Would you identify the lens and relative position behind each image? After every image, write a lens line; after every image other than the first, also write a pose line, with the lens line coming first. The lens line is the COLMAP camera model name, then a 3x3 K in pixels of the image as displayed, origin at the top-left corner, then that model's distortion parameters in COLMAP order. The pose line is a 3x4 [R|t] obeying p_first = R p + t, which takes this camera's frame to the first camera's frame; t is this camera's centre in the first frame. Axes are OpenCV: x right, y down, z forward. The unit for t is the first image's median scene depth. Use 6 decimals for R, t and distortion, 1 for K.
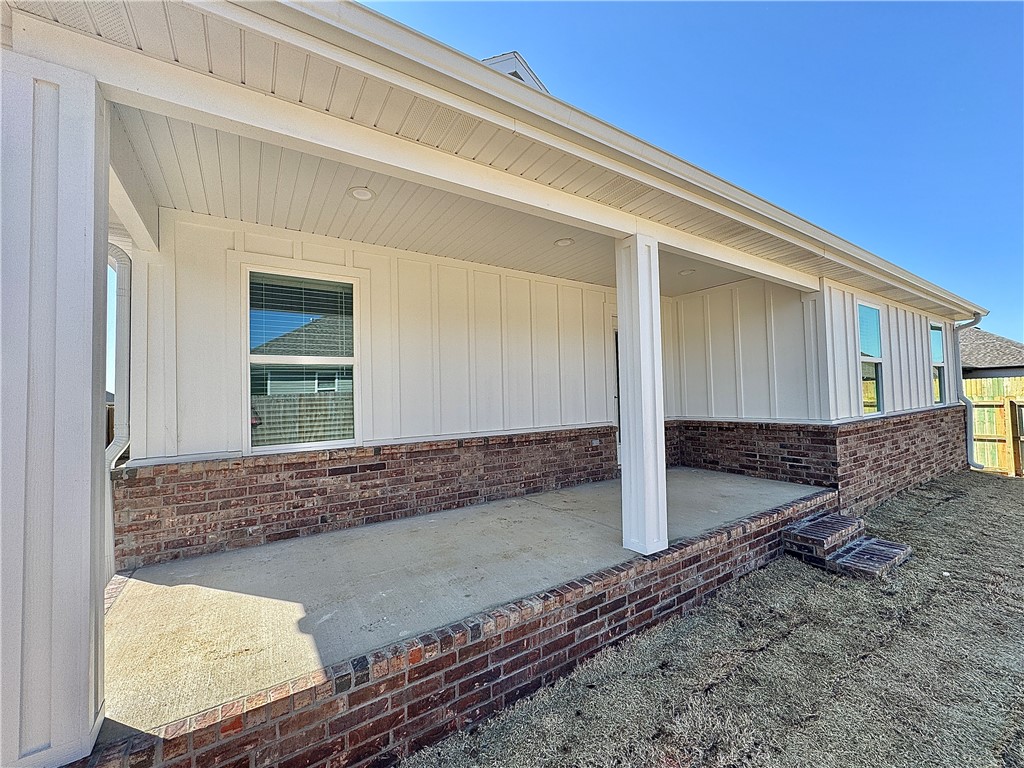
lens RADIAL K [[409.7, 0, 511.1], [0, 409.7, 384.5], [0, 0, 1]] dist [-0.004281, 0.000877]
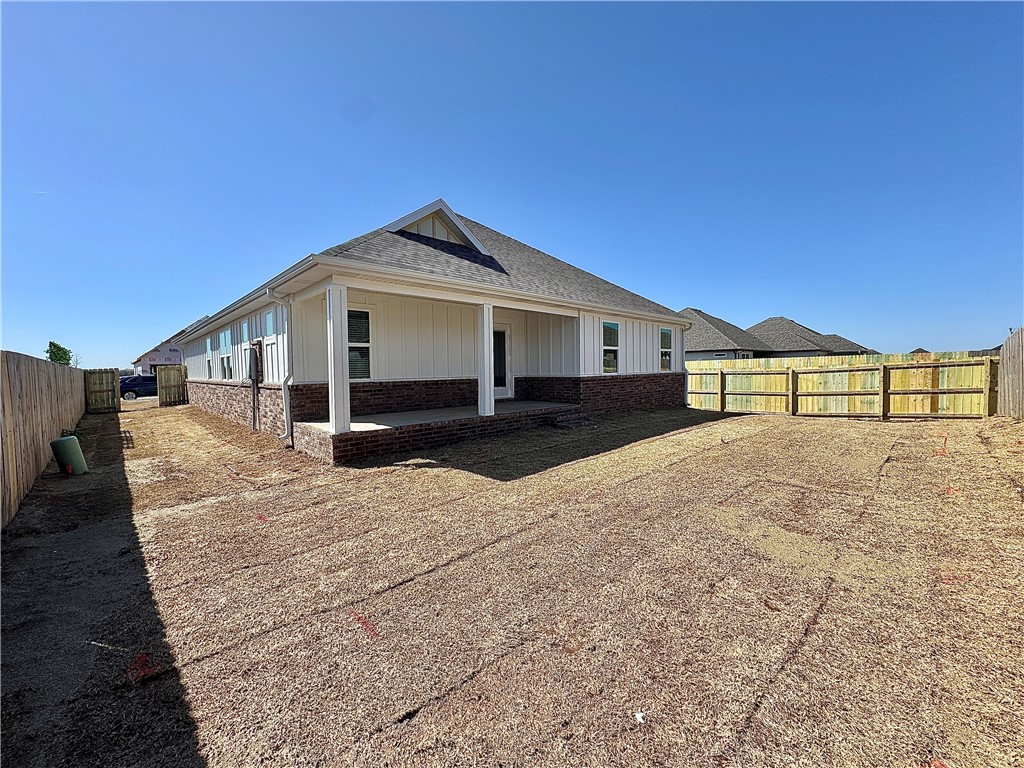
lens RADIAL K [[409.7, 0, 510.1], [0, 409.7, 389.4], [0, 0, 1]] dist [-0.004281, 0.000877]
pose [[0.982981, 0.004651, 0.183647, -0.023897], [-0.018631, 0.997049, 0.074475, 0.004775], [-0.182759, -0.076629, 0.980167, -1.354173]]
